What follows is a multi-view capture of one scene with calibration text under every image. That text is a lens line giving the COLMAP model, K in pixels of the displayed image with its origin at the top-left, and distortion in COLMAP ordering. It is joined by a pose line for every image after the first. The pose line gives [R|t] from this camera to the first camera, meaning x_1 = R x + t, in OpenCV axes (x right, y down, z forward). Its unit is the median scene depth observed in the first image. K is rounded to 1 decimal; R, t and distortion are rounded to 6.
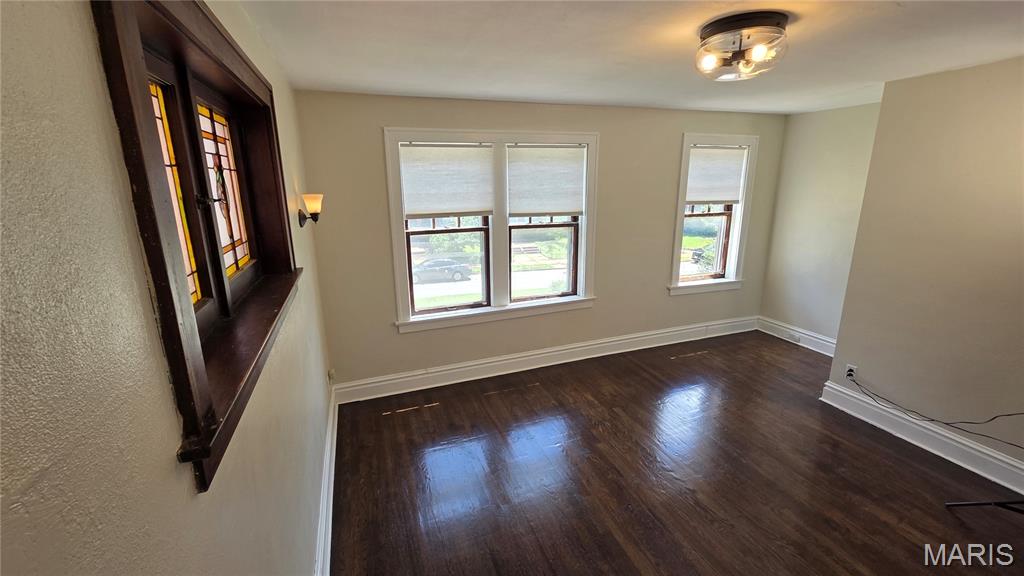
lens RADIAL K [[420.1, 0, 510.4], [0, 420.1, 281.7], [0, 0, 1]] dist [0.002361, 0.000044]
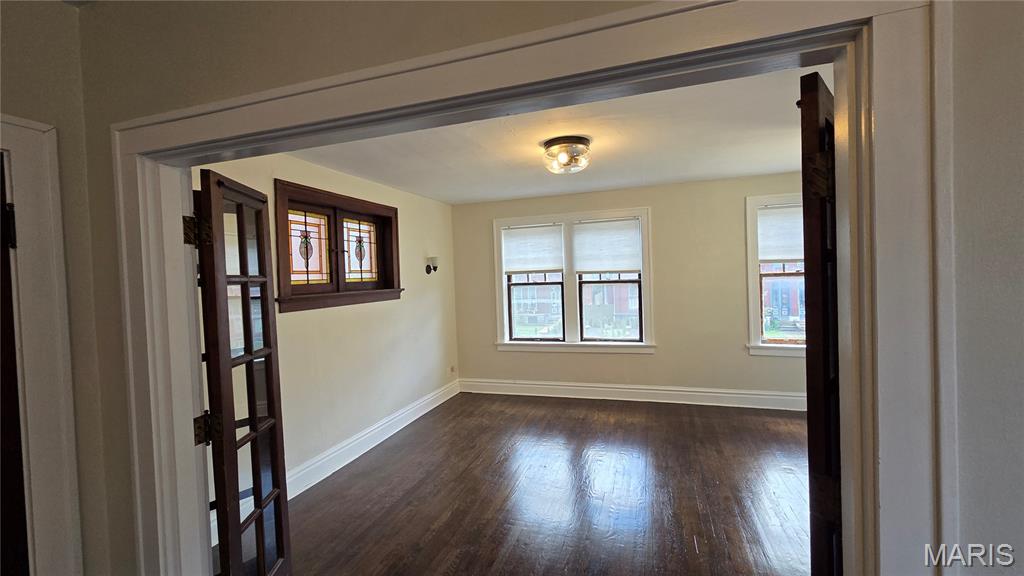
lens RADIAL K [[420.7, 0, 514.3], [0, 420.7, 281.4], [0, 0, 1]] dist [-0.001101, -0.000078]
pose [[0.780579, -0.003643, -0.625046, 0.691240], [-0.124260, 0.979119, -0.160887, 0.112076], [0.612581, 0.203254, 0.763827, -0.147297]]
